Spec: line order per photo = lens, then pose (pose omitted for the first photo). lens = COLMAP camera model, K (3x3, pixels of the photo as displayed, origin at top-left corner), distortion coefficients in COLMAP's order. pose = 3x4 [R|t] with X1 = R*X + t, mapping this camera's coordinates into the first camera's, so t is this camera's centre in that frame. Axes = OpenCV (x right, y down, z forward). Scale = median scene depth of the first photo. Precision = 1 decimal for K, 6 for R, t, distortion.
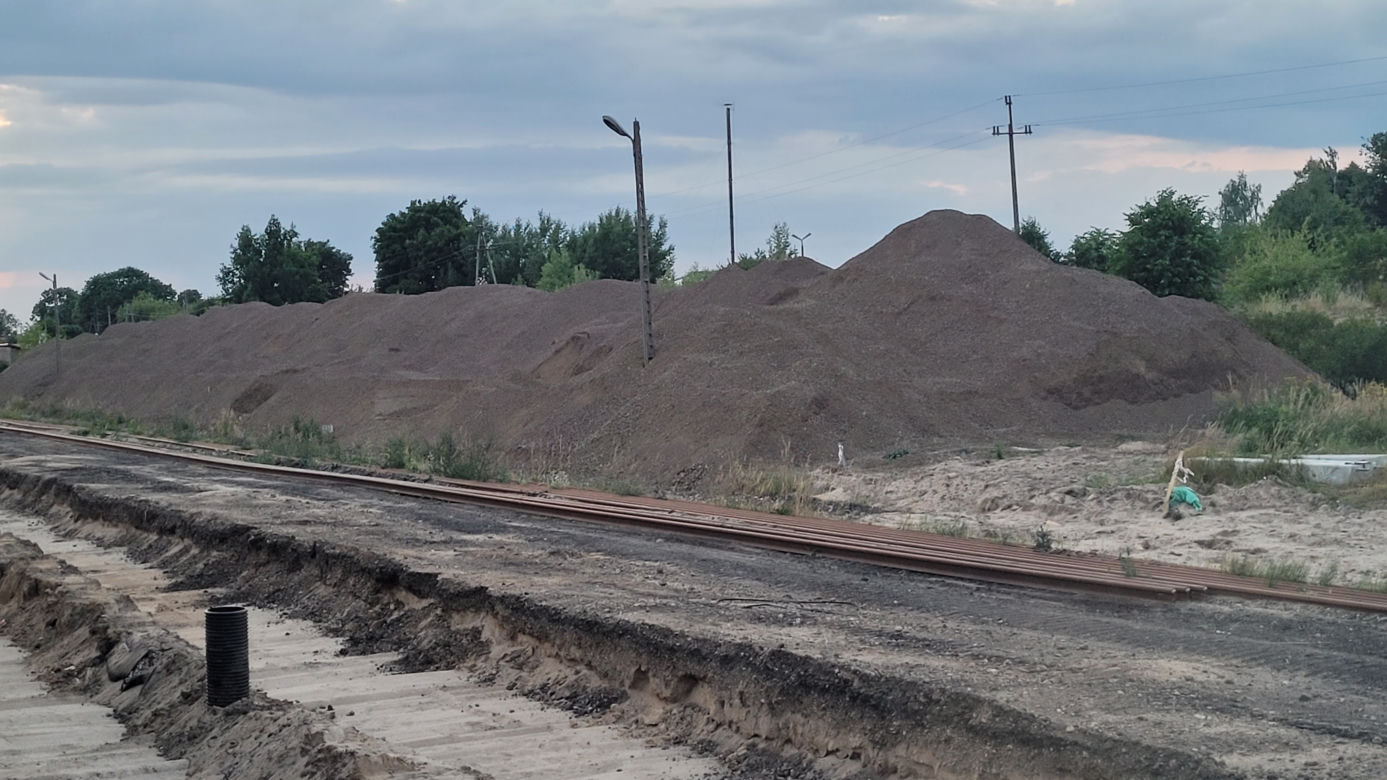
lens RADIAL K [[2065.6, 0, 707.6], [0, 2065.6, 401.5], [0, 0, 1]] dist [0.038584, 0.000000]
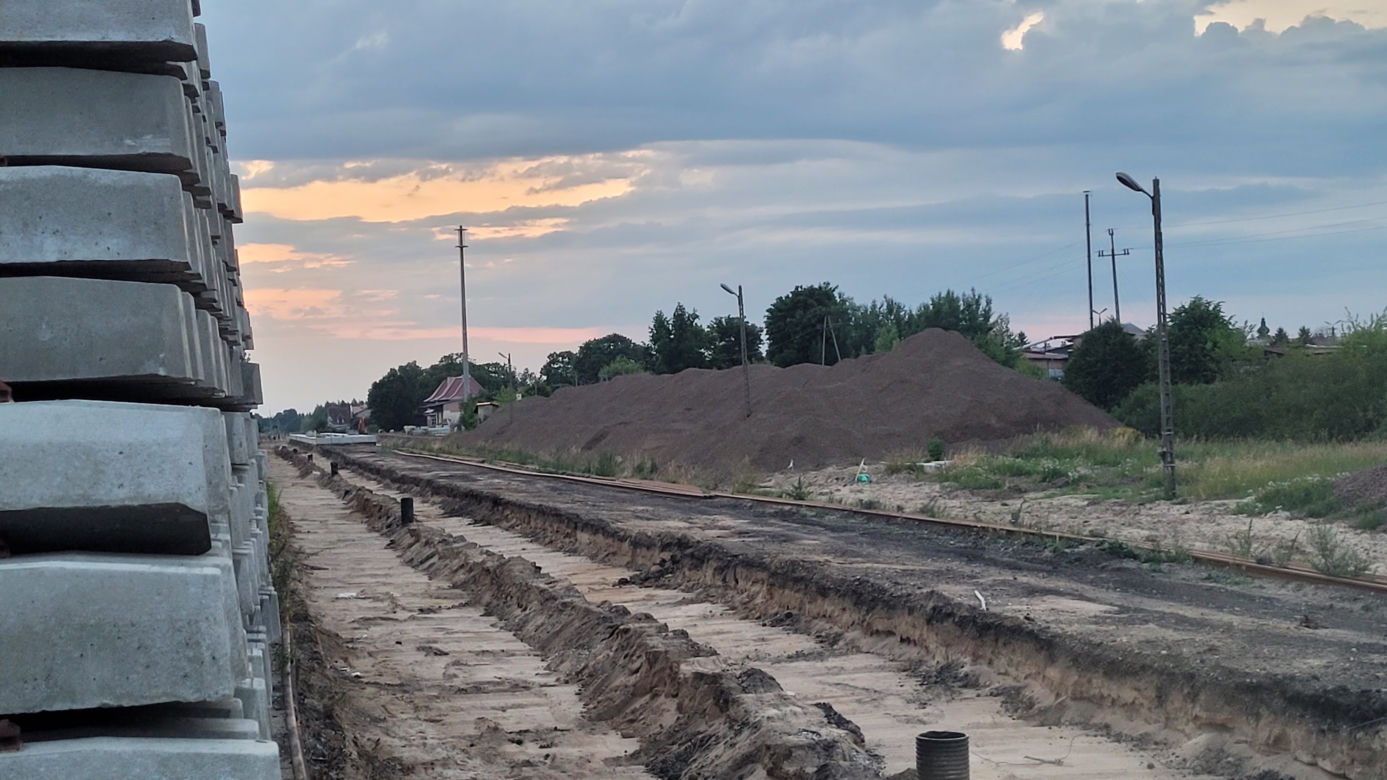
lens RADIAL K [[2065.6, 0, 698.9], [0, 2065.6, 388.2], [0, 0, 1]] dist [0.038584, 0.000000]
pose [[0.968386, -0.007675, -0.249338, 0.123821], [0.000025, 0.999530, -0.030670, 0.003261], [0.249456, 0.029694, 0.967931, -0.247253]]
